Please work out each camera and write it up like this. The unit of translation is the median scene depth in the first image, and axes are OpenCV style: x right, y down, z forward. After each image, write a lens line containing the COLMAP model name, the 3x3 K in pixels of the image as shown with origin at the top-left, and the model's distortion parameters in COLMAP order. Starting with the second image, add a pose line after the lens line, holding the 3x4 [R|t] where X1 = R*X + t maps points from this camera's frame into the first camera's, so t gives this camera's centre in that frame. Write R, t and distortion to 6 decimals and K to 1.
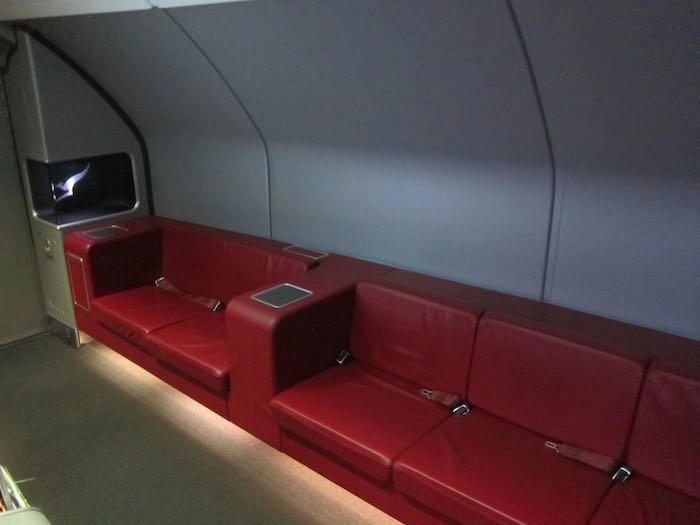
lens RADIAL K [[603.8, 0, 350.0], [0, 603.8, 262.5], [0, 0, 1]] dist [-0.005312, -0.004113]
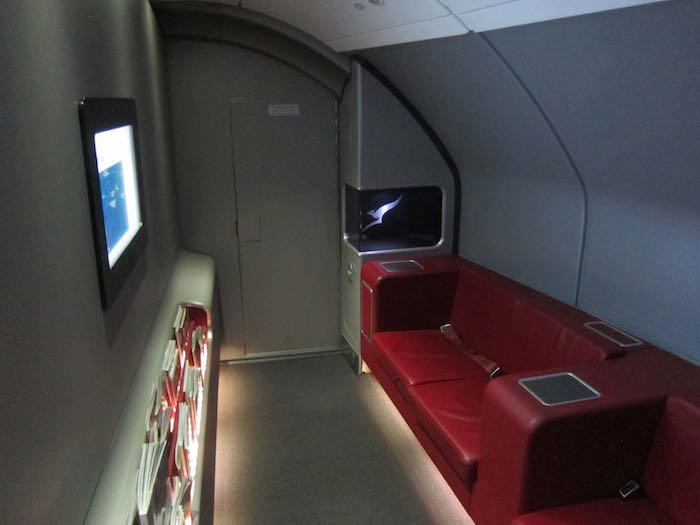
lens RADIAL K [[603.7, 0, 350.0], [0, 603.7, 262.5], [0, 0, 1]] dist [-0.047685, -0.000212]
pose [[0.836275, 0.155757, -0.525723, 0.032577], [-0.183572, 0.983006, -0.000774, -0.041371], [0.516668, 0.097155, 0.850656, 0.142614]]
